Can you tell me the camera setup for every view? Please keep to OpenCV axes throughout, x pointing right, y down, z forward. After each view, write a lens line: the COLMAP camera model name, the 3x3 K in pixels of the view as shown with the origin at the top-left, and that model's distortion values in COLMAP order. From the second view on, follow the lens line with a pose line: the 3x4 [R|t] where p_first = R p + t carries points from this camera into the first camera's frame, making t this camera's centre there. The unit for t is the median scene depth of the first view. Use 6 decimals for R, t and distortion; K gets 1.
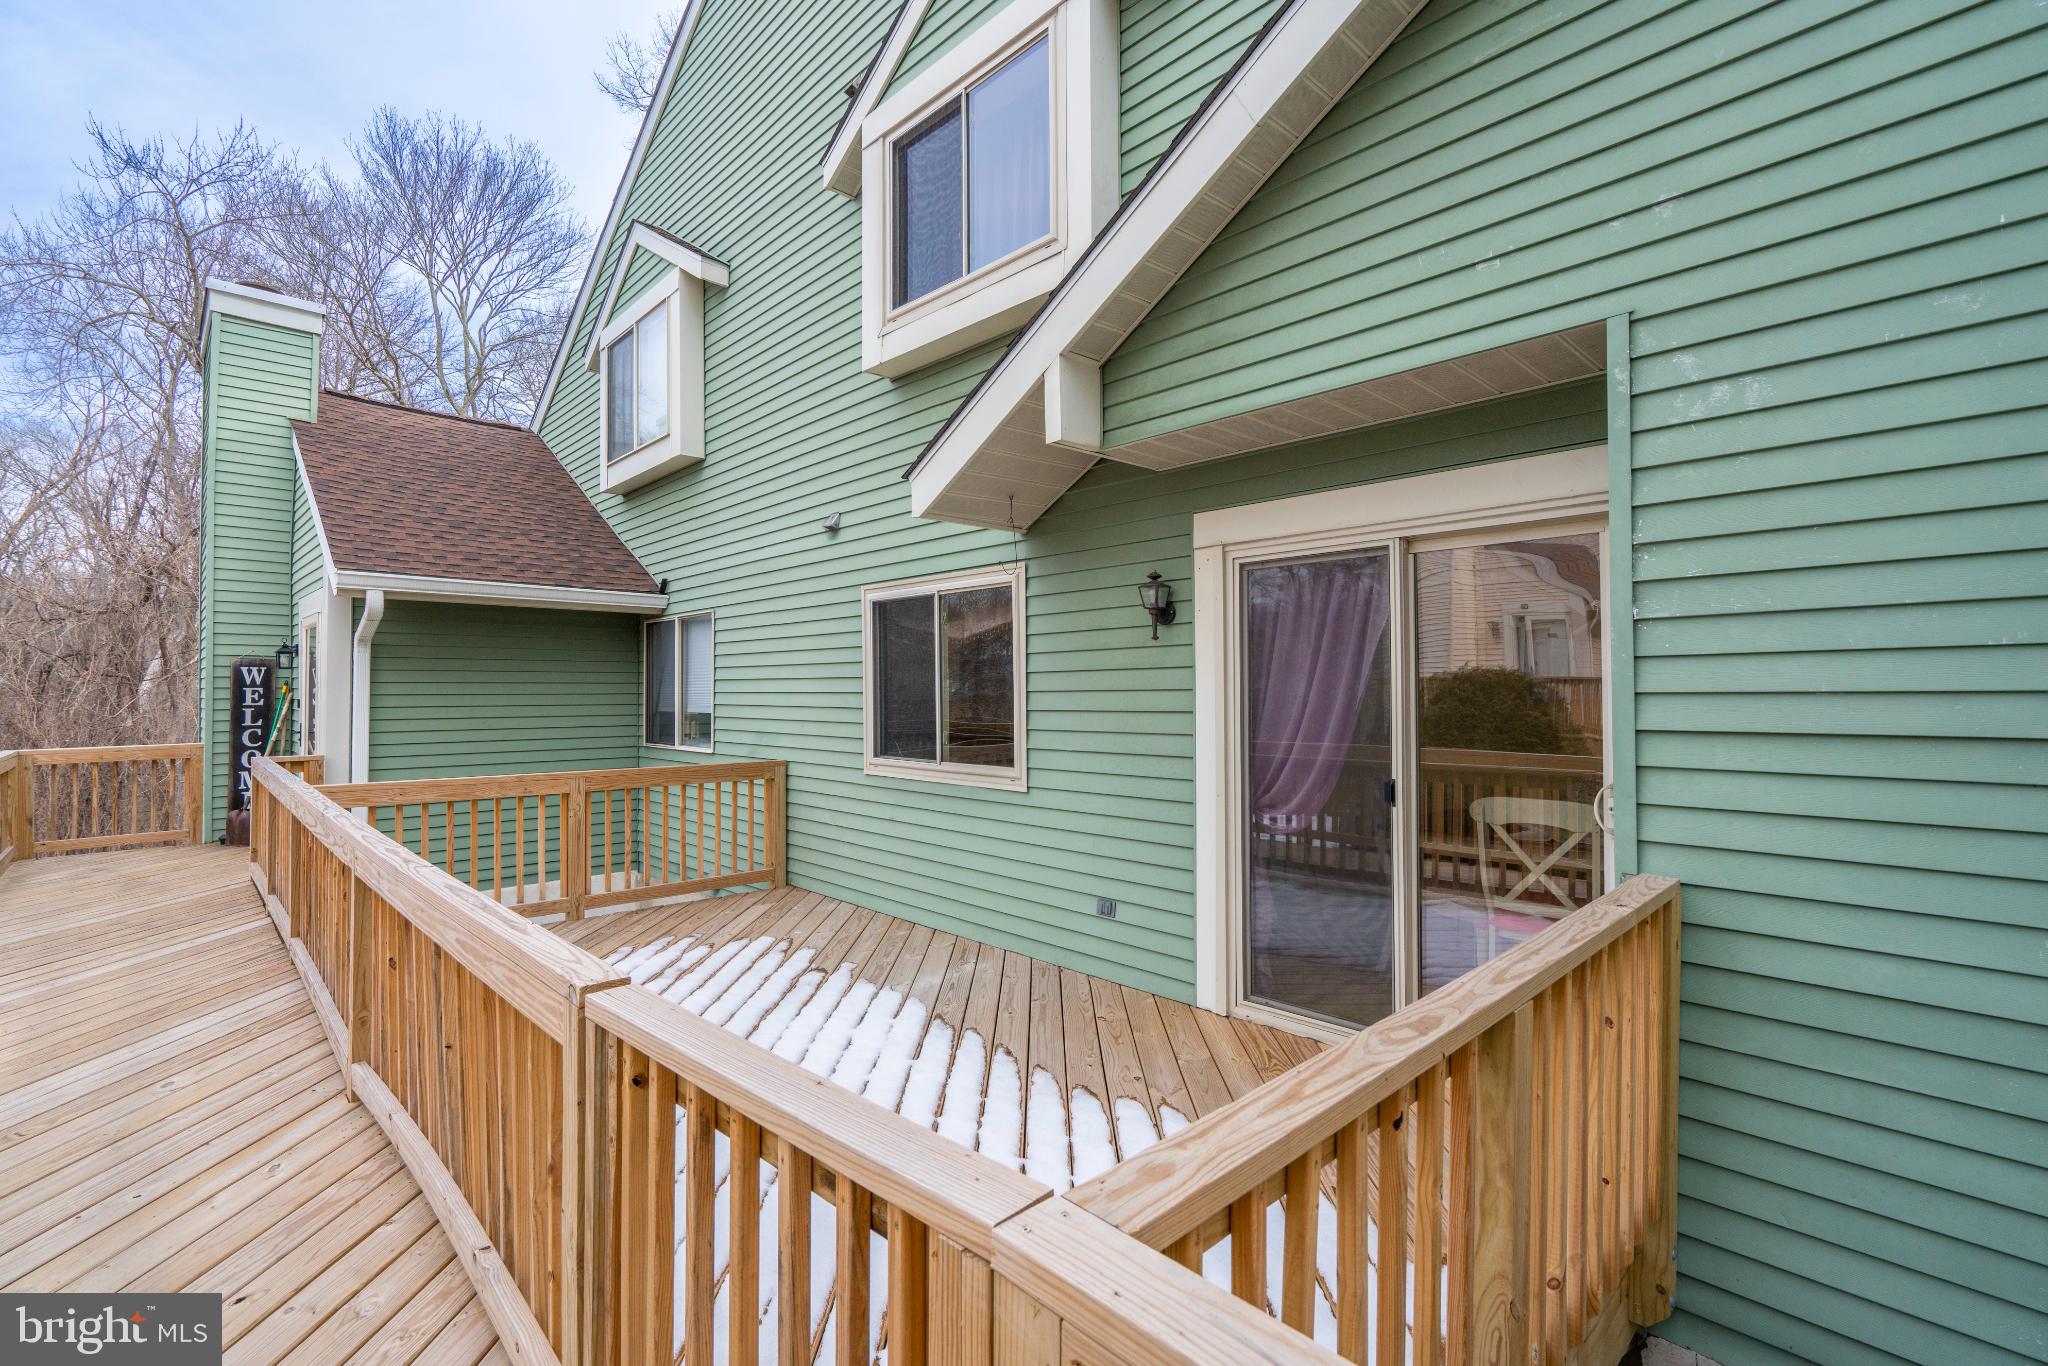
lens RADIAL K [[913.4, 0, 1007.8], [0, 913.4, 682.1], [0, 0, 1]] dist [-0.003999, 0.000241]
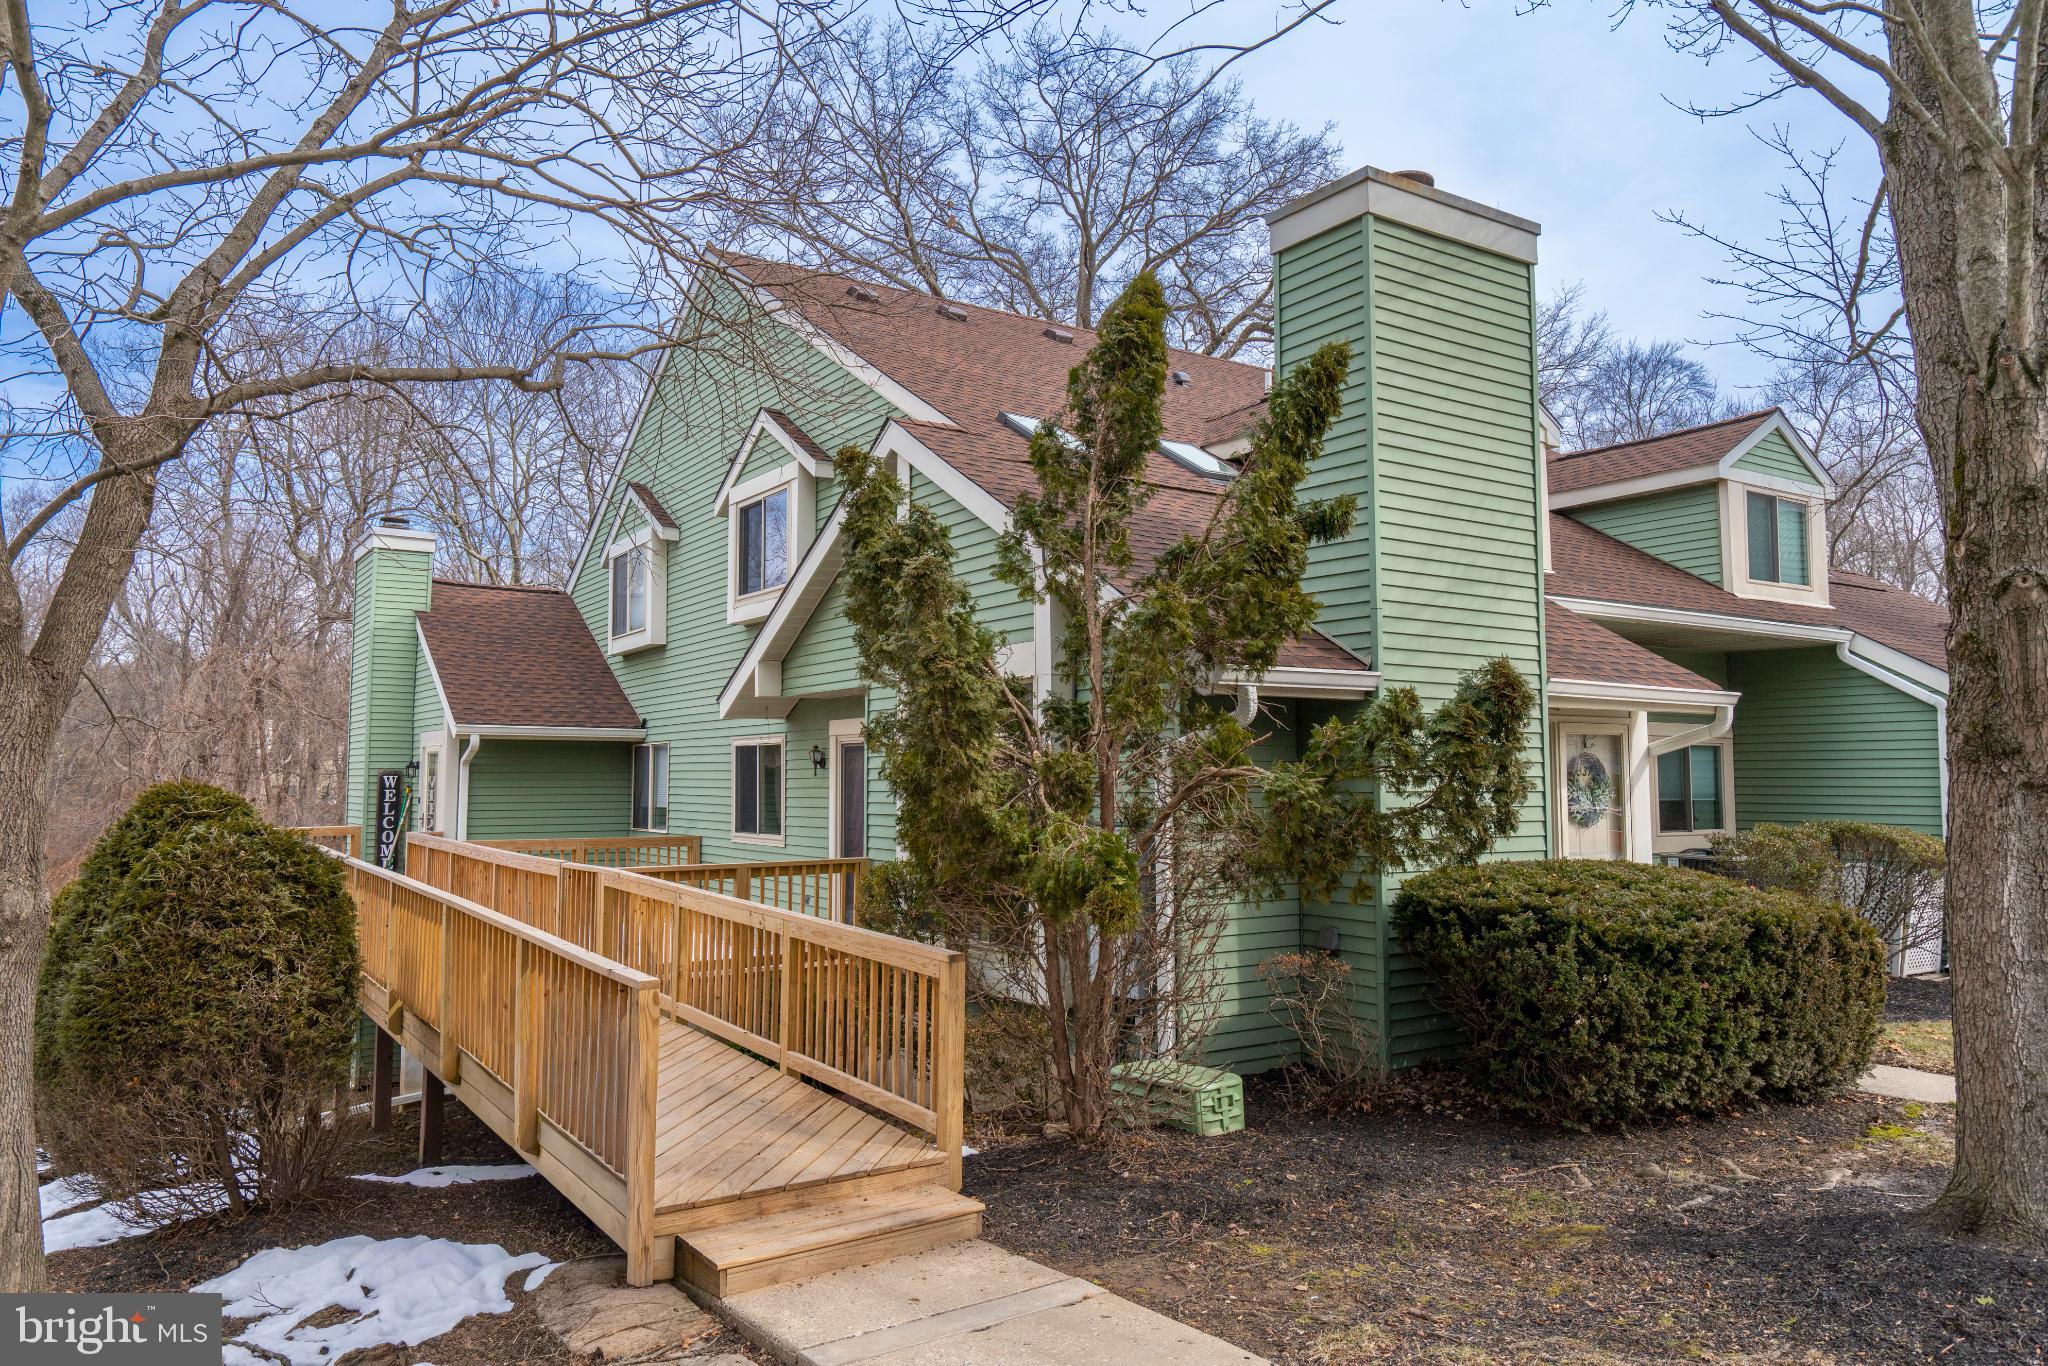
lens RADIAL K [[1360.5, 0, 1029.5], [0, 1360.5, 685.4], [0, 0, 1]] dist [-0.000038, -0.000791]
pose [[0.987821, -0.008611, -0.155353, 0.610120], [-0.000730, 0.998200, -0.059970, -0.033741], [0.155590, 0.059353, 0.986037, -1.137141]]
